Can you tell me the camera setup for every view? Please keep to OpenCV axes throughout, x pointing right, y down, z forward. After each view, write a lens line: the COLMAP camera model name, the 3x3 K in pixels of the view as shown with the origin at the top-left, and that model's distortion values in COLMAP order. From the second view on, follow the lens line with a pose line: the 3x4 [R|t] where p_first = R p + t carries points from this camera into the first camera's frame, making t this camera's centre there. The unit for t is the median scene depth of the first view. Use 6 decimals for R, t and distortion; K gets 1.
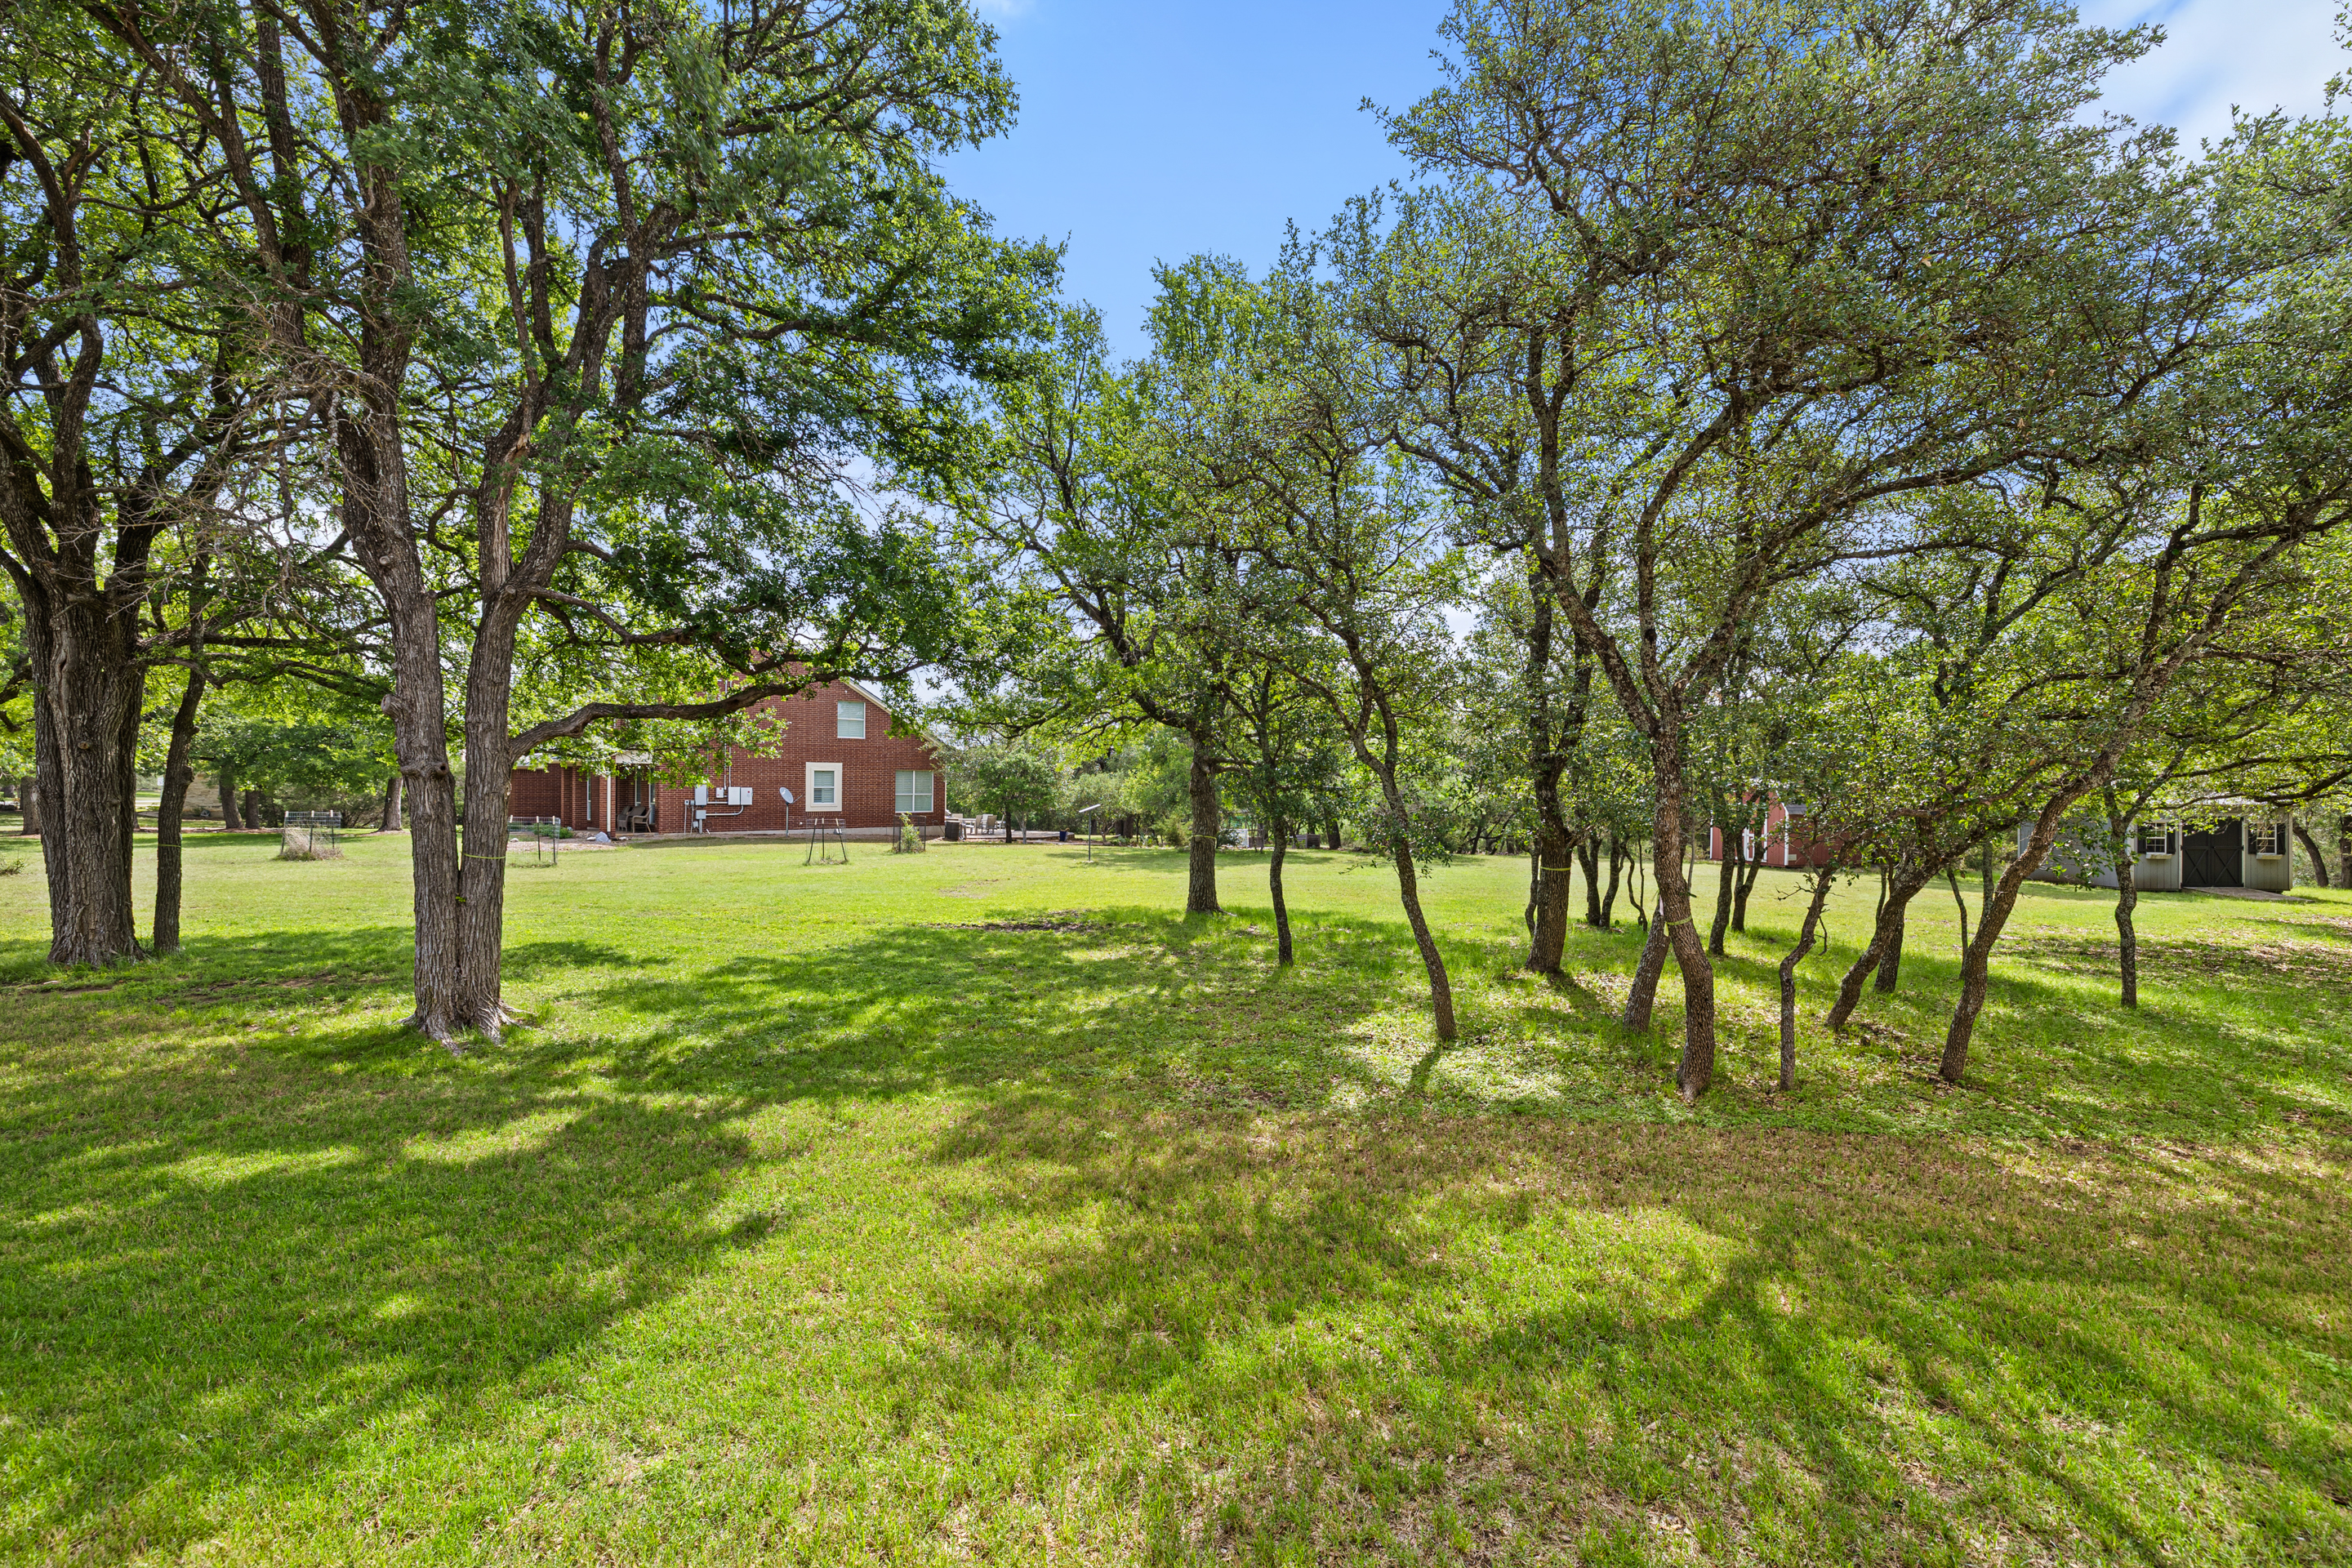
lens RADIAL K [[991.1, 0, 1176.0], [0, 991.1, 782.3], [0, 0, 1]] dist [-0.000128, -0.000161]
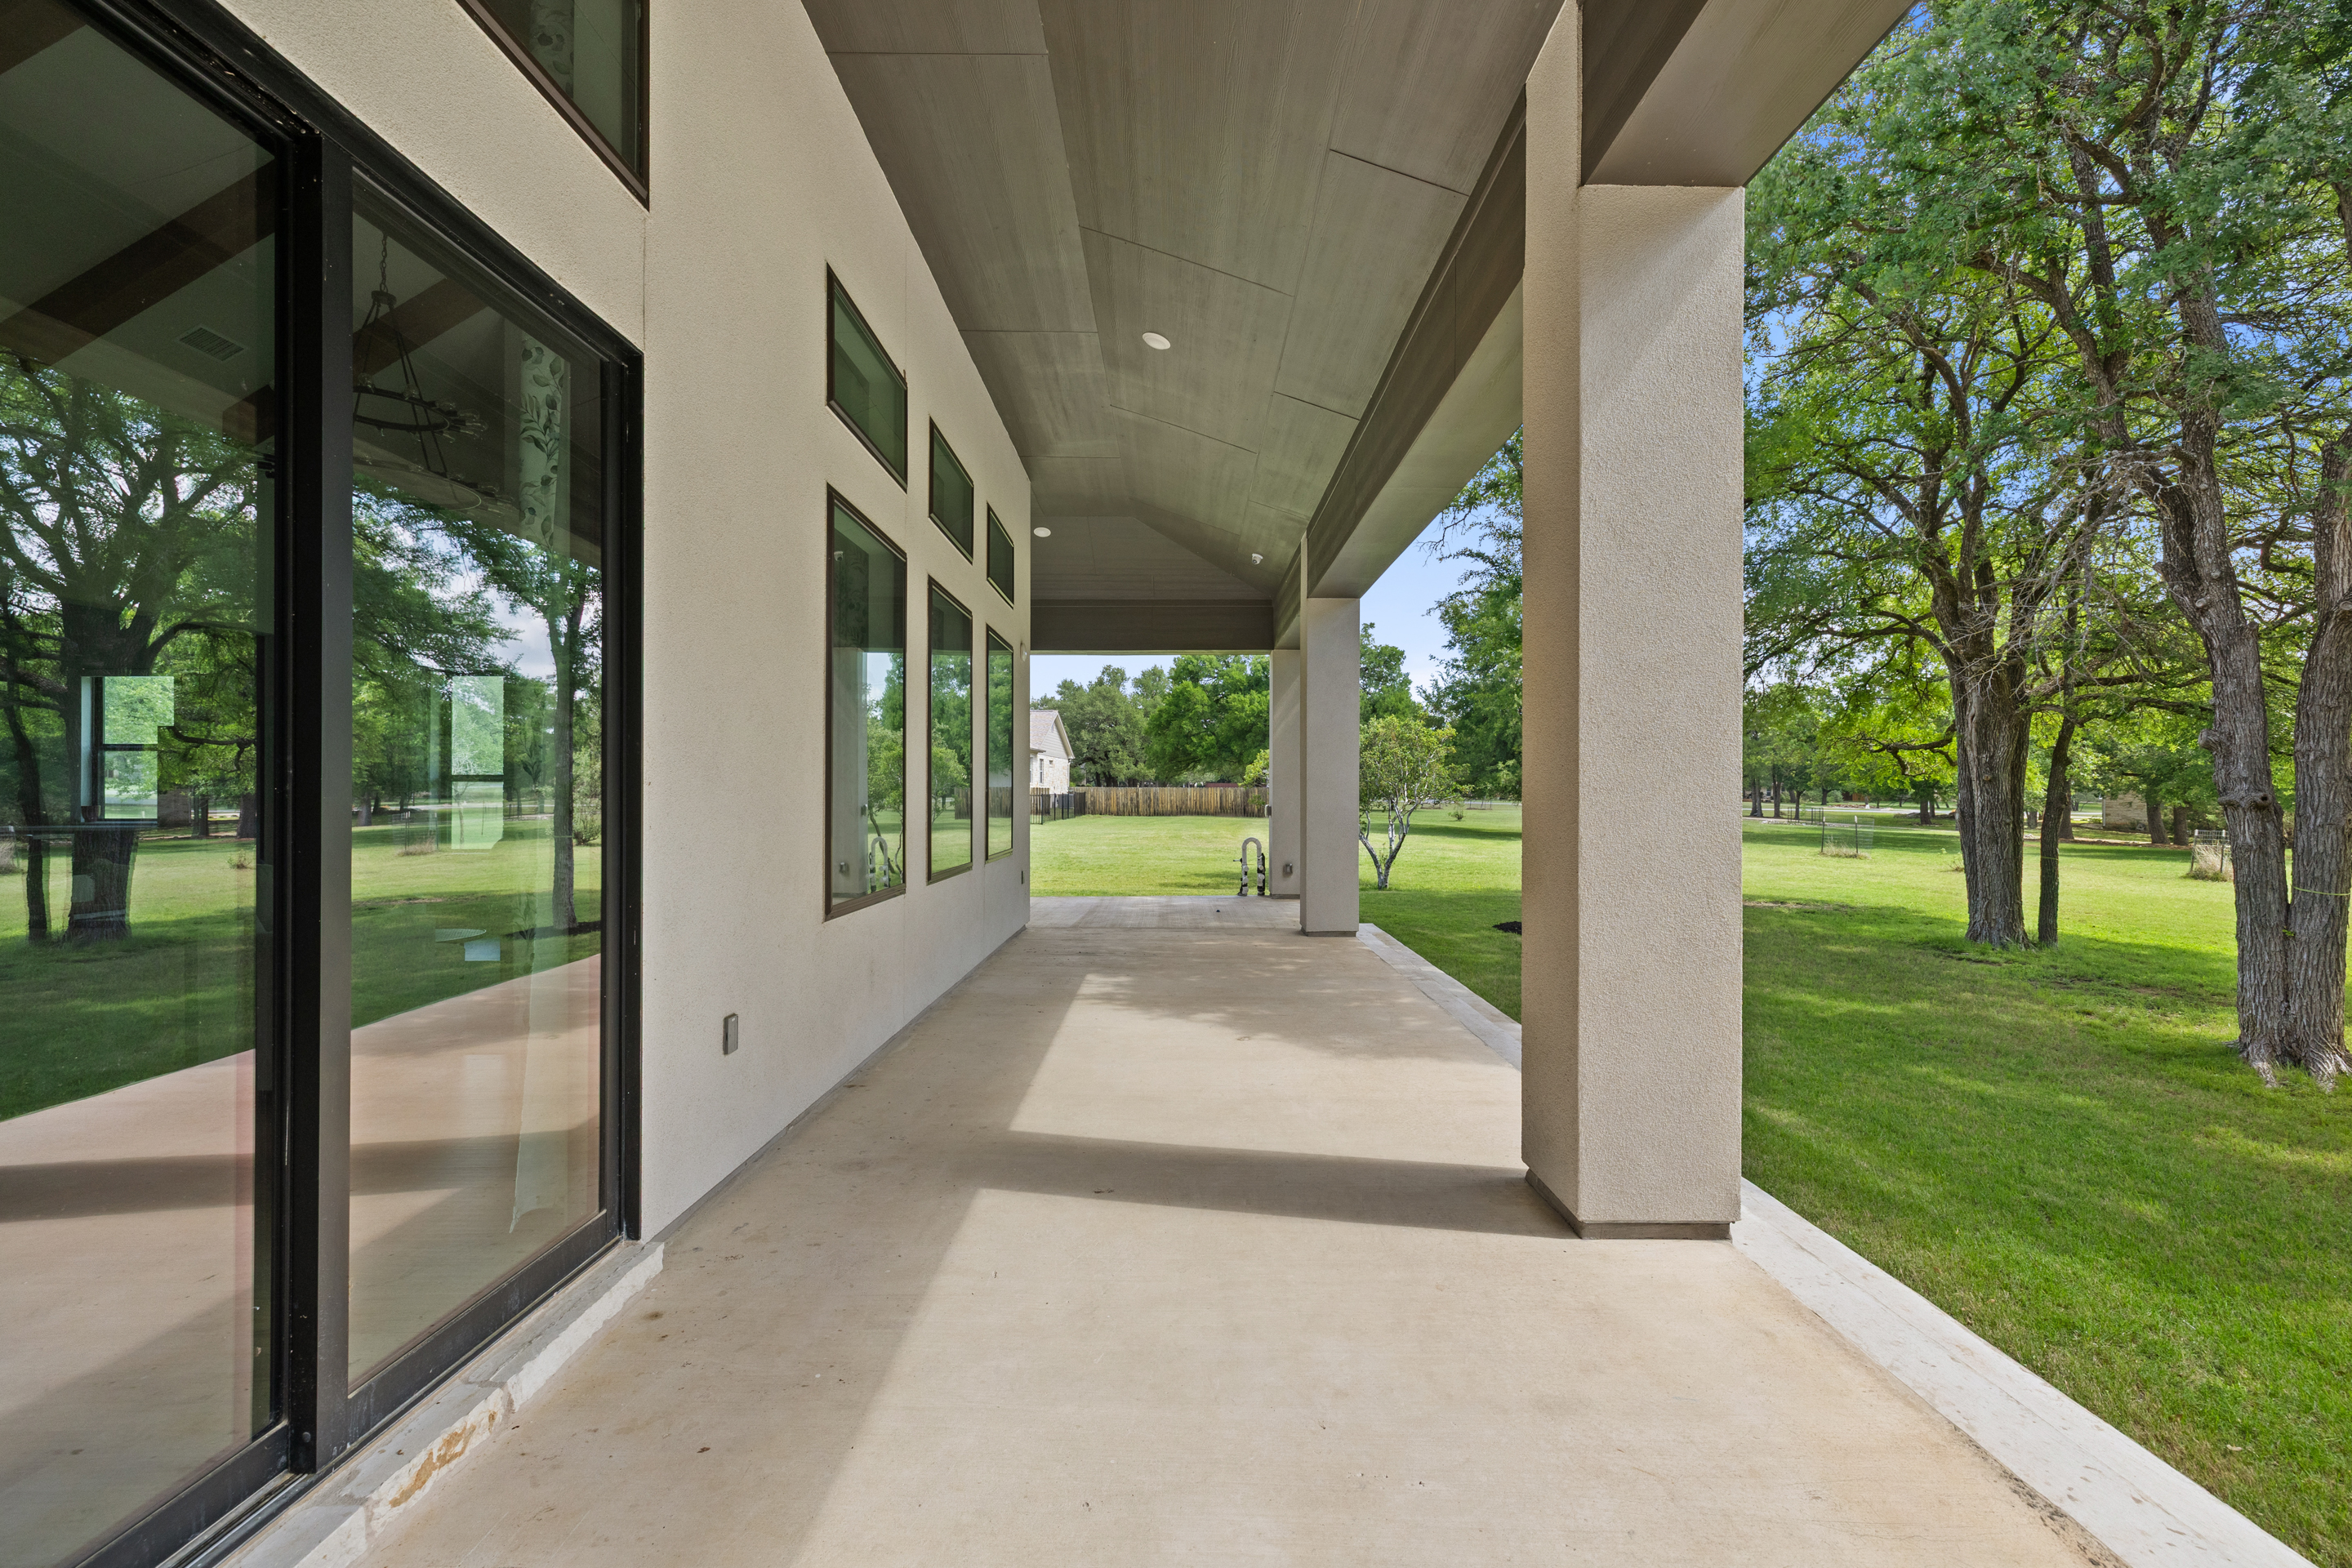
lens RADIAL K [[975.3, 0, 1192.0], [0, 975.3, 792.8], [0, 0, 1]] dist [-0.000126, 0.000475]
pose [[0.016710, -0.003983, -0.999852, 0.172828], [0.001834, 0.999991, -0.003953, -0.013881], [0.999859, -0.001768, 0.016717, -0.075081]]
